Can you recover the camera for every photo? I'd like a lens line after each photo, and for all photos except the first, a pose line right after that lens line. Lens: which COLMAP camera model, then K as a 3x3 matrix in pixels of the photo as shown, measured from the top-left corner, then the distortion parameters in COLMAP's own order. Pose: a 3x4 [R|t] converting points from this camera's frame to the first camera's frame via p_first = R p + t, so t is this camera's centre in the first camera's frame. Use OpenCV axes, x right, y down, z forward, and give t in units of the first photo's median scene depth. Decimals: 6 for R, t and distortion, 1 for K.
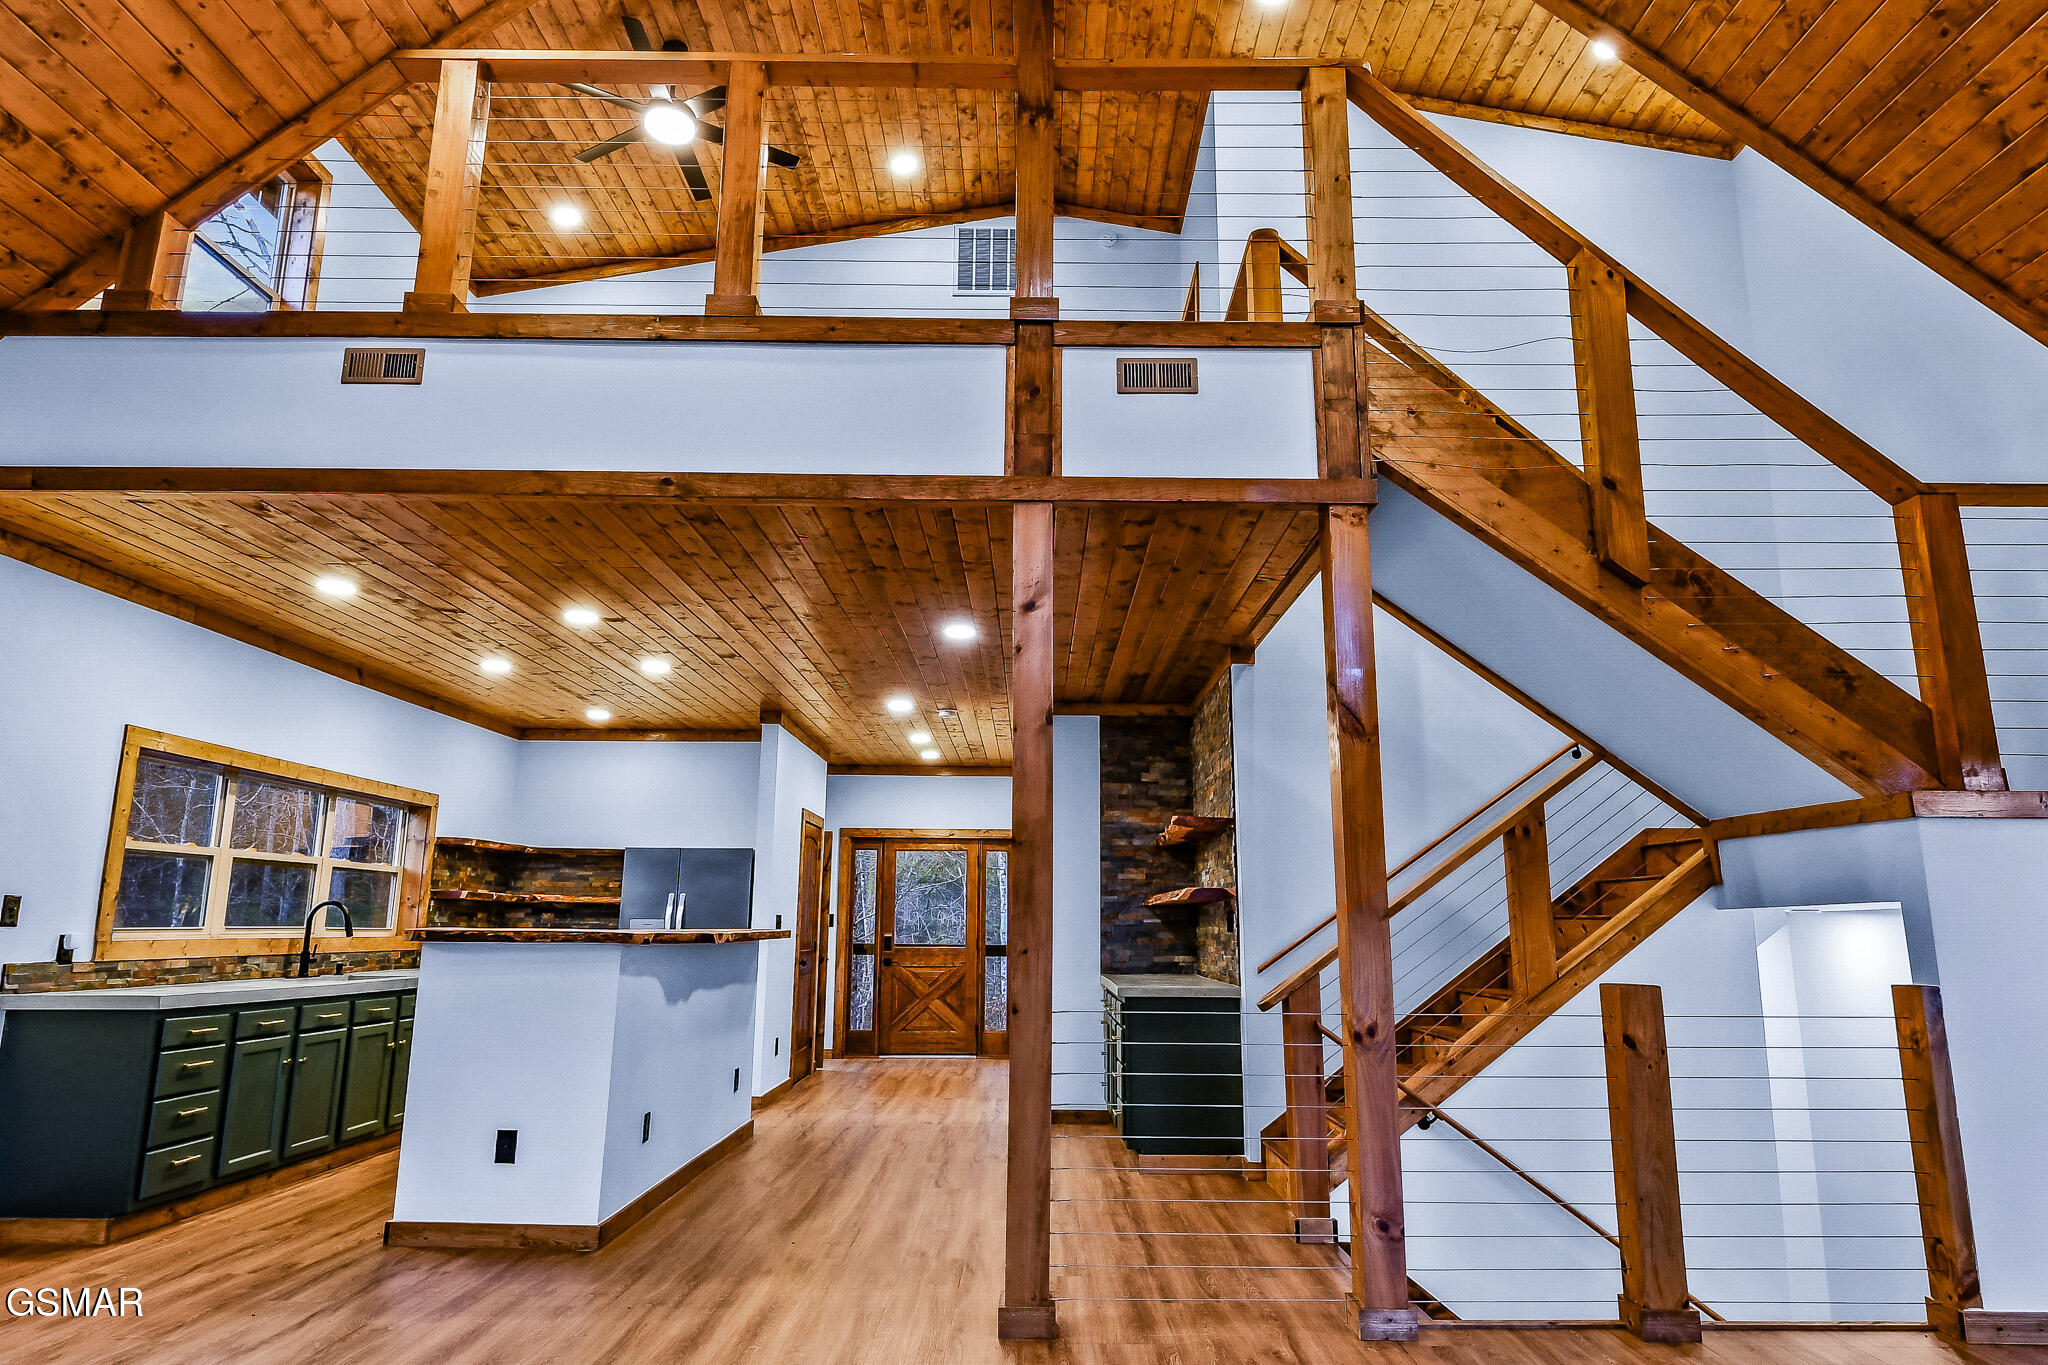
lens RADIAL K [[1214.4, 0, 1024.0], [0, 1214.4, 682.5], [0, 0, 1]] dist [0.005647, -0.000762]
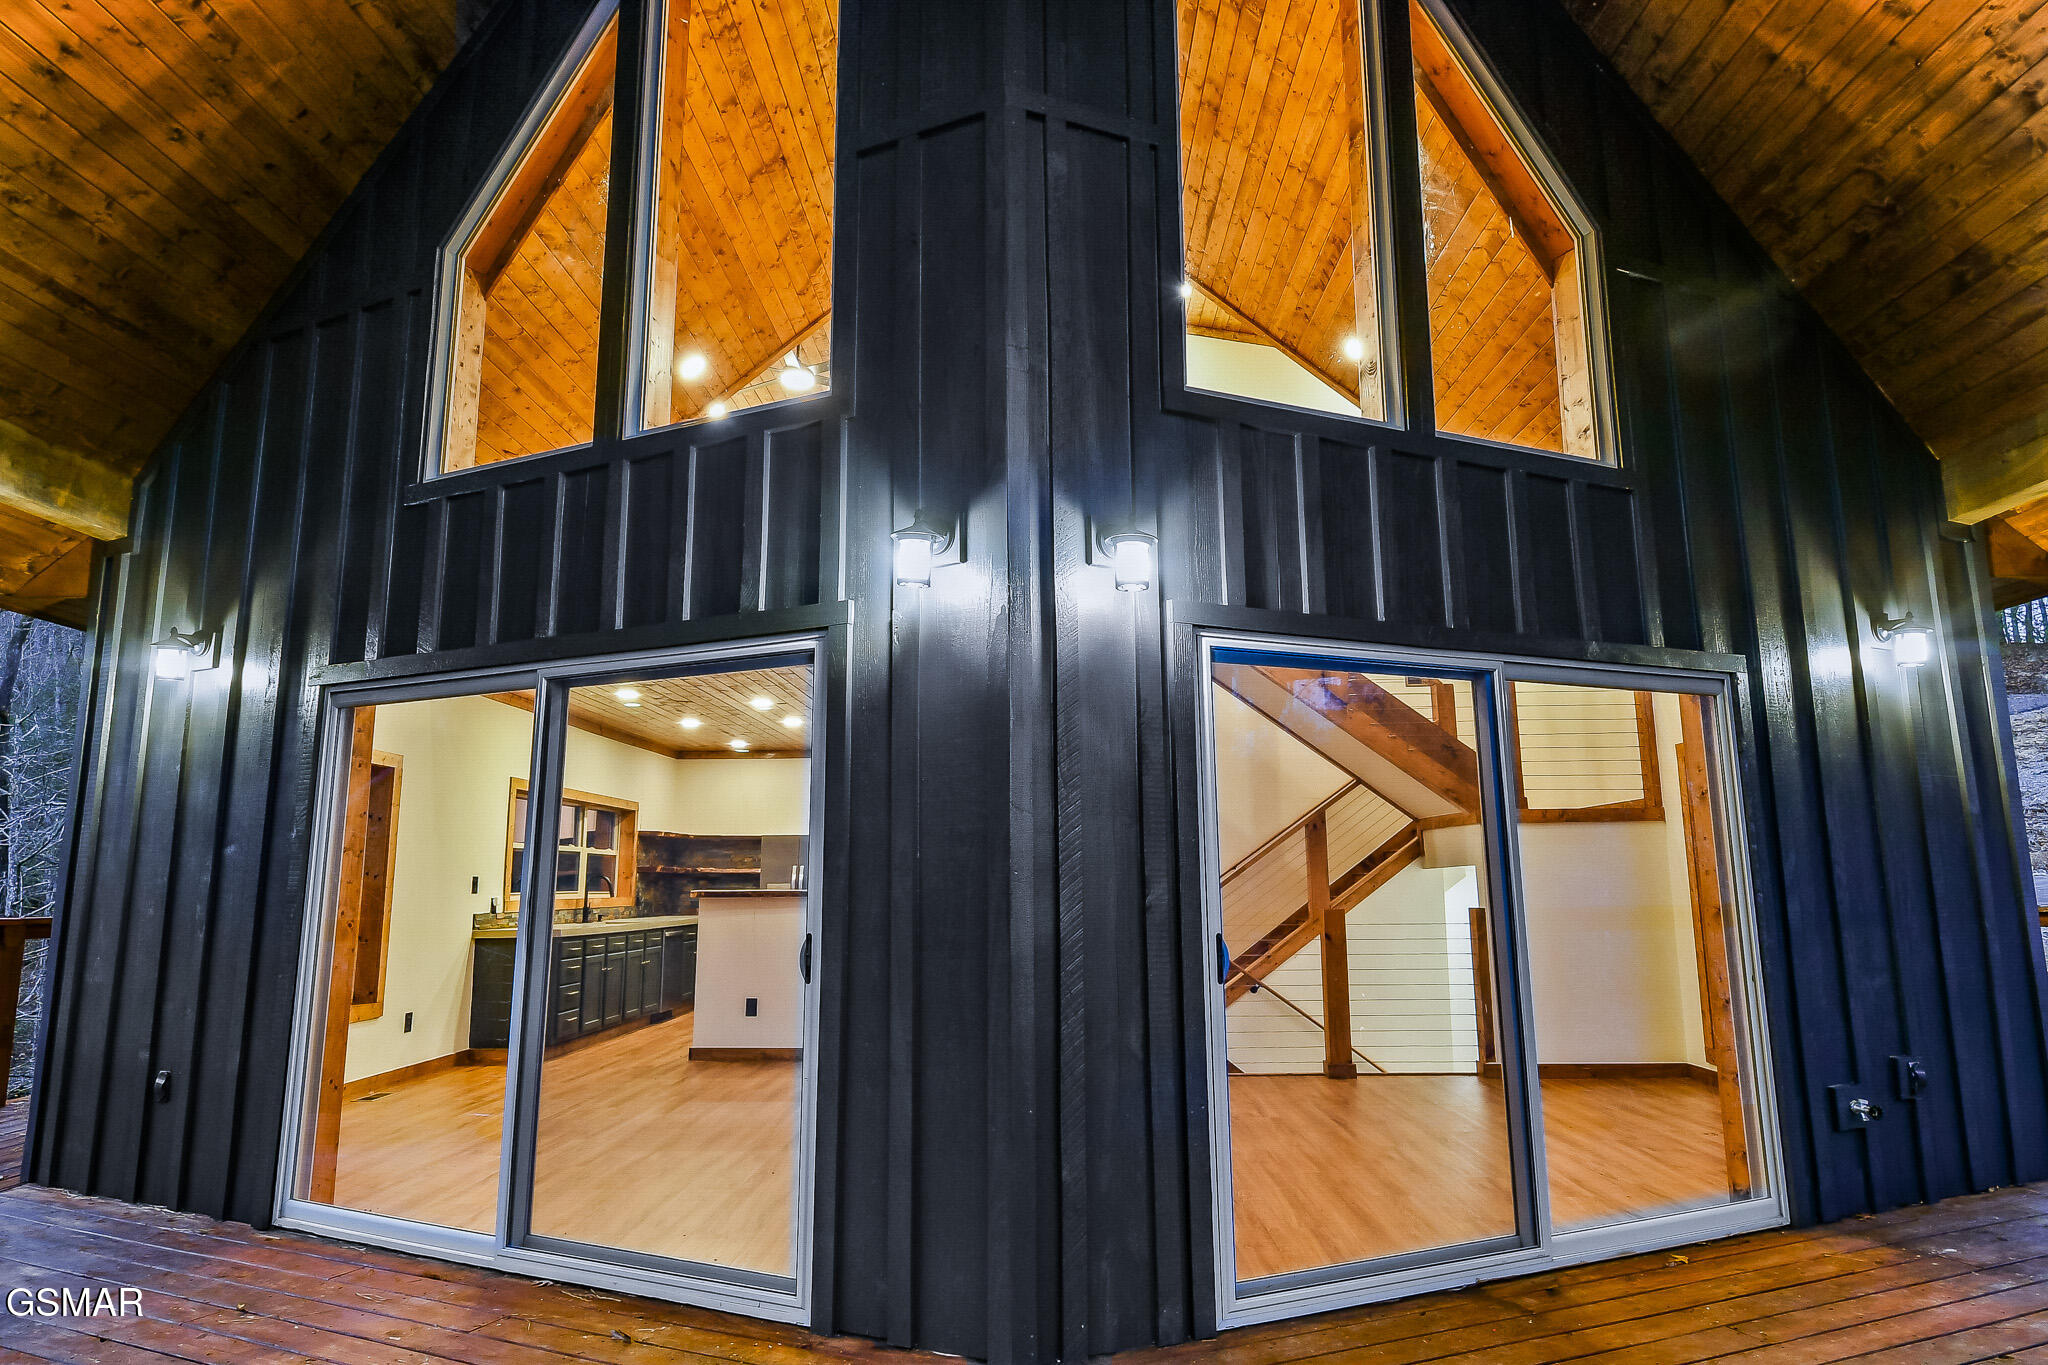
lens RADIAL K [[1214.4, 0, 1024.0], [0, 1214.4, 682.5], [0, 0, 1]] dist [0.005647, -0.000762]
pose [[0.999793, -0.017213, -0.010831, 0.014687], [0.017573, 0.999265, 0.034076, -0.147720], [0.010237, -0.034259, 0.999361, -0.726607]]
